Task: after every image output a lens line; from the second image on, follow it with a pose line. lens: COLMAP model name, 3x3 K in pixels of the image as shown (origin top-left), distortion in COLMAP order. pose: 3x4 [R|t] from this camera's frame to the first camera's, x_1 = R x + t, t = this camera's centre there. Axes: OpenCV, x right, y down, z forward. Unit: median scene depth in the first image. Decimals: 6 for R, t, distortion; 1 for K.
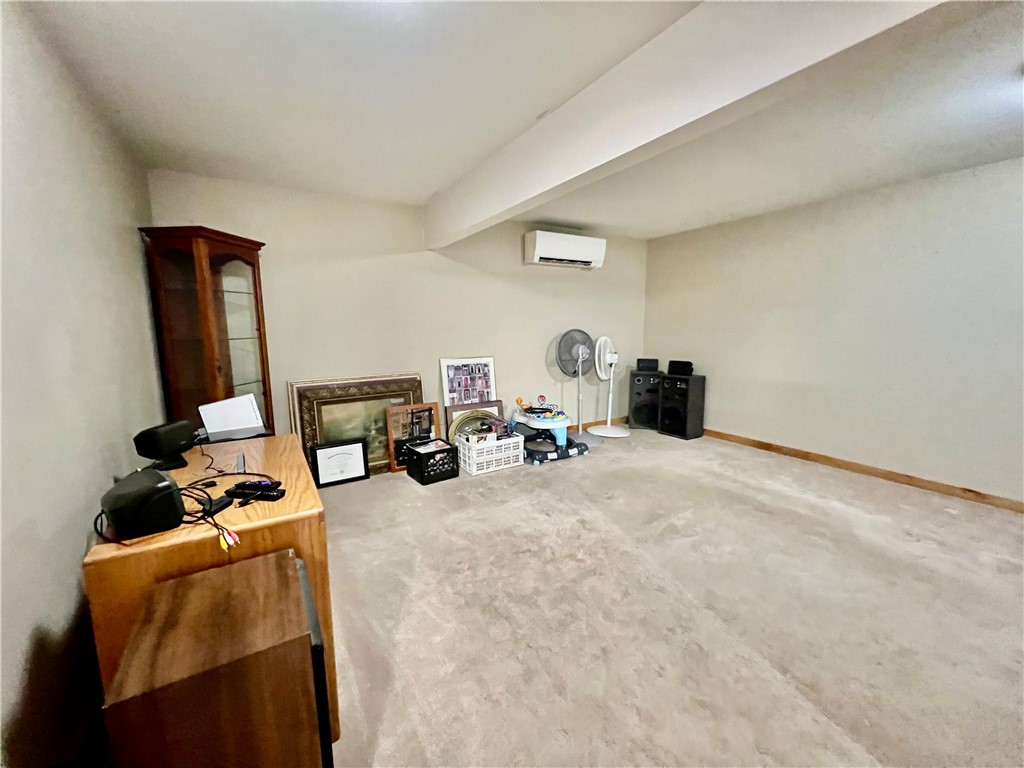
lens RADIAL K [[409.2, 0, 511.6], [0, 409.2, 383.2], [0, 0, 1]] dist [-0.002151, 0.000408]
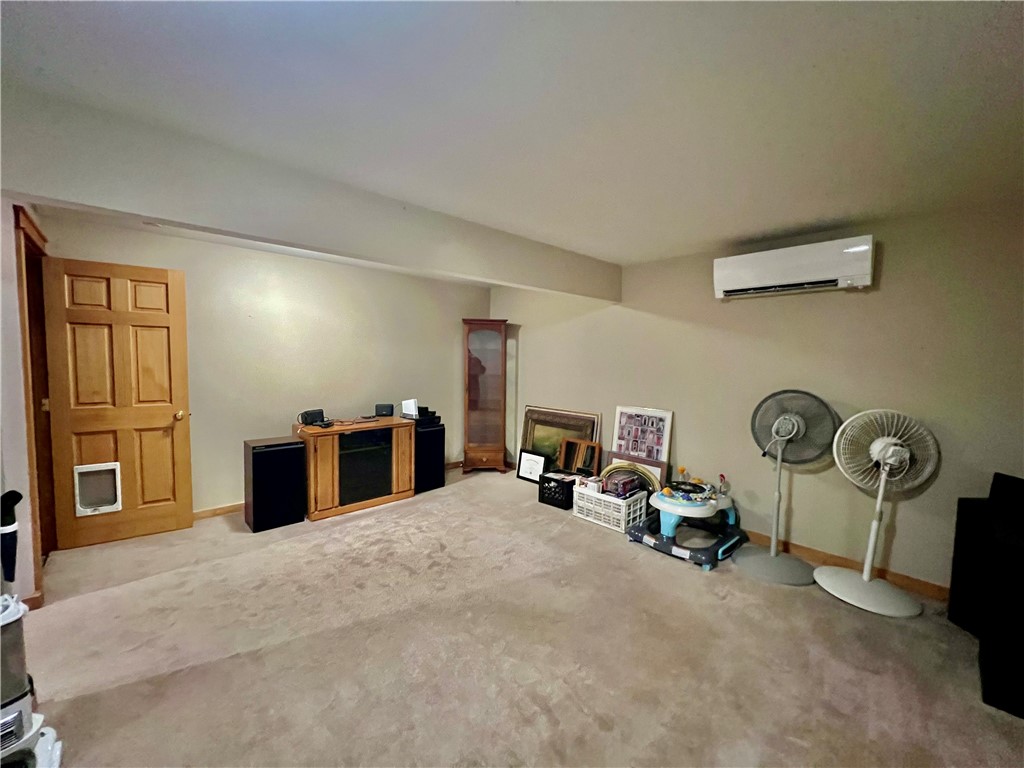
lens RADIAL K [[409.2, 0, 511.6], [0, 409.2, 383.2], [0, 0, 1]] dist [-0.002151, 0.000408]
pose [[0.208103, 0.073408, -0.975348, 0.772232], [-0.161668, 0.986046, 0.039719, -0.110510], [0.964654, 0.149417, 0.217067, 0.501095]]
